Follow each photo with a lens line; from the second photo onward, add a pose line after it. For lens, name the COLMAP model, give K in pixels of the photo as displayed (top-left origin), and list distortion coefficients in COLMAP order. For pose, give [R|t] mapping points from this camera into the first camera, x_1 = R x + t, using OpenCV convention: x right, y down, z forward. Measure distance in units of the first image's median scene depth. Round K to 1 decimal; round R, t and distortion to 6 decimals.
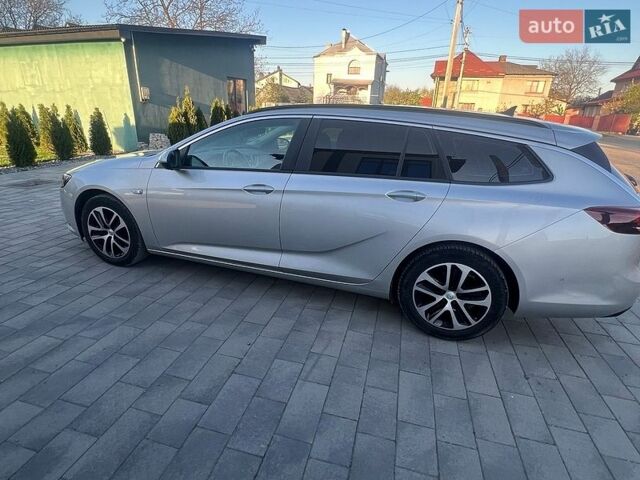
lens RADIAL K [[340.5, 0, 316.1], [0, 340.5, 240.6], [0, 0, 1]] dist [-0.005558, 0.001748]
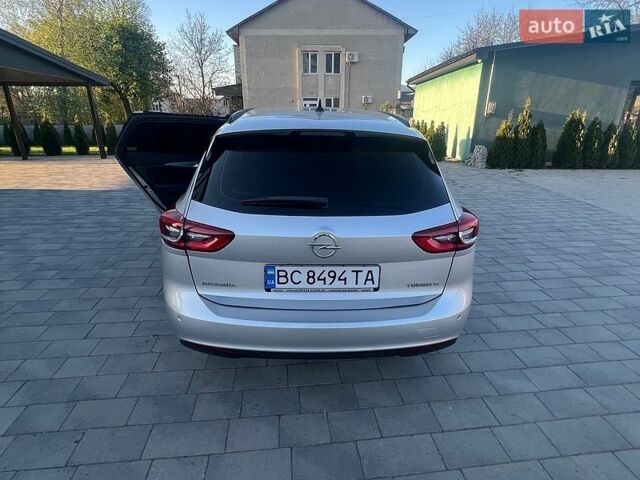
lens RADIAL K [[340.5, 0, 318.9], [0, 340.5, 238.6], [0, 0, 1]] dist [-0.005558, 0.001748]
pose [[0.357626, 0.287629, -0.888466, 0.378048], [-0.333880, 0.927884, 0.165997, -0.060510], [0.872140, 0.237276, 0.427870, 0.197331]]
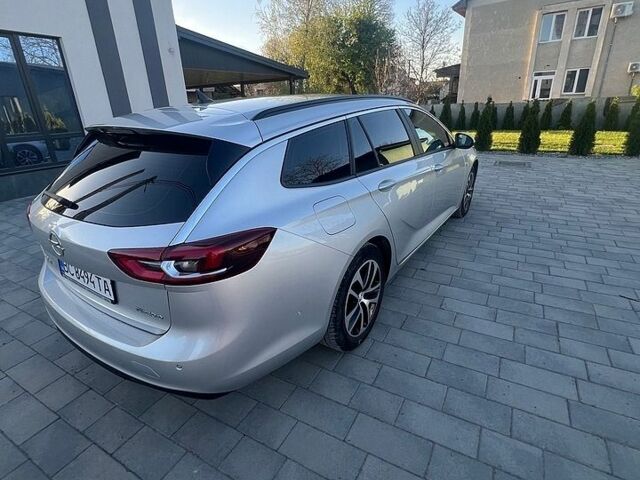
lens RADIAL K [[340.5, 0, 318.2], [0, 340.5, 239.5], [0, 0, 1]] dist [-0.005558, 0.001748]
pose [[-0.257473, 0.336872, -0.905663, 0.352302], [-0.323235, 0.853241, 0.409266, -0.136862], [0.910619, 0.398117, -0.110798, 0.392423]]
